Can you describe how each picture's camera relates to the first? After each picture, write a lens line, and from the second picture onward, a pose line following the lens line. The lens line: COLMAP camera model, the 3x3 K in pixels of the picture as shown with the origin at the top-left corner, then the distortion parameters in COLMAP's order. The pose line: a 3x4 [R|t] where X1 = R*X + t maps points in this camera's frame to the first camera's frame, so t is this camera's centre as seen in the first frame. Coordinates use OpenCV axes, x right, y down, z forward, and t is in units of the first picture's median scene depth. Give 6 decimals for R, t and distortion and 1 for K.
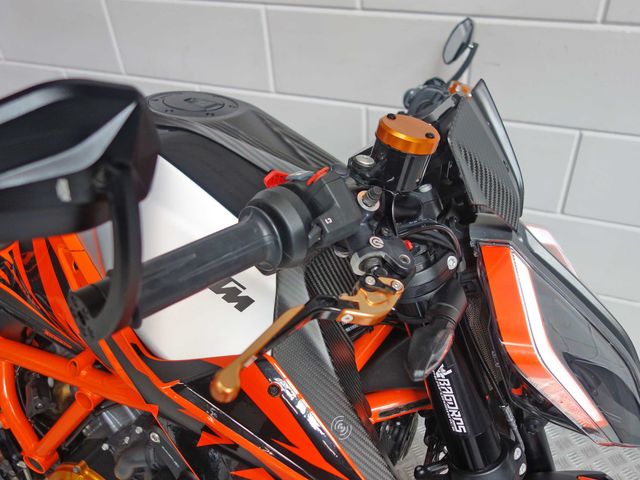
lens RADIAL K [[563.8, 0, 324.1], [0, 563.8, 241.0], [0, 0, 1]] dist [-0.004789, 0.021329]
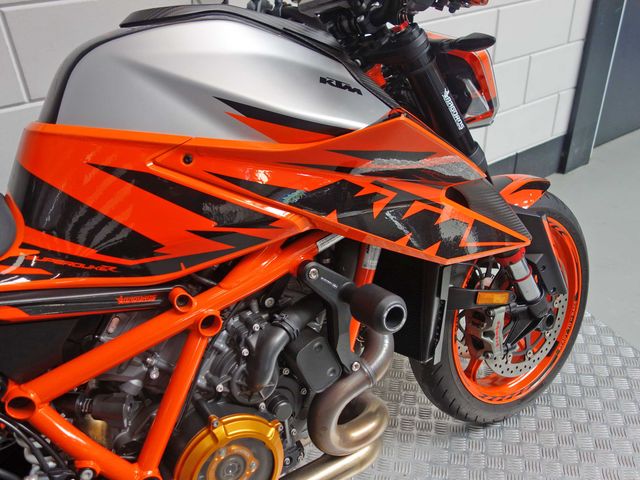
lens RADIAL K [[563.8, 0, 321.0], [0, 563.8, 236.0], [0, 0, 1]] dist [-0.004789, 0.021329]
pose [[0.540588, -0.406416, 0.736607, -1.356755], [0.527031, 0.846069, 0.080028, 0.247833], [-0.655746, 0.344953, 0.671569, 0.251443]]
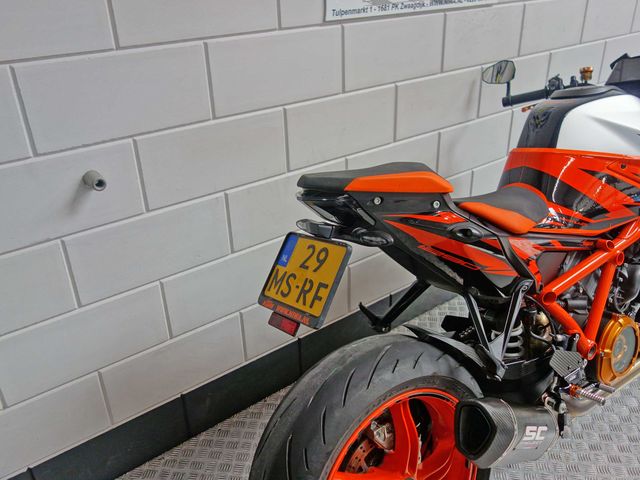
lens RADIAL K [[563.8, 0, 317.4], [0, 563.8, 242.0], [0, 0, 1]] dist [-0.004789, 0.021329]
pose [[0.497567, -0.352556, 0.792547, -3.136994], [0.537516, 0.842429, 0.037288, -0.454409], [-0.680811, 0.407453, 0.608670, 0.781356]]
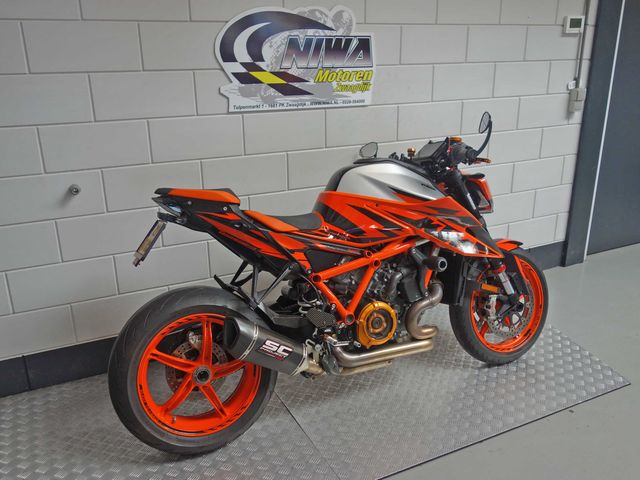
lens RADIAL K [[563.8, 0, 316.4], [0, 563.8, 241.9], [0, 0, 1]] dist [-0.004789, 0.021329]
pose [[0.655274, -0.192306, 0.730503, -3.637062], [0.443762, 0.880589, -0.166246, 0.720295], [-0.611302, 0.433106, 0.662366, -0.952342]]
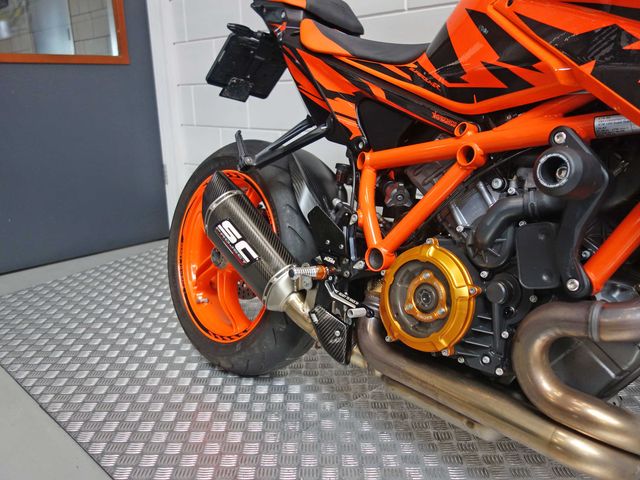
lens RADIAL K [[563.8, 0, 317.6], [0, 563.8, 237.8], [0, 0, 1]] dist [-0.004789, 0.021329]
pose [[0.920271, 0.136591, -0.366667, -0.377735], [-0.267252, 0.903875, -0.334045, 1.207644], [0.285794, 0.405404, 0.868314, 0.066321]]
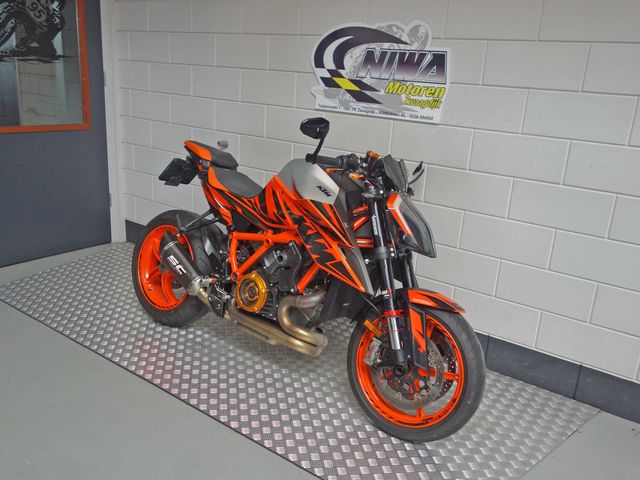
lens RADIAL K [[563.8, 0, 319.9], [0, 563.8, 239.1], [0, 0, 1]] dist [-0.004789, 0.021329]
pose [[0.964709, 0.185520, -0.186865, 0.586249], [-0.241684, 0.905540, -0.348692, 1.764830], [0.104524, 0.381549, 0.918420, -2.489579]]
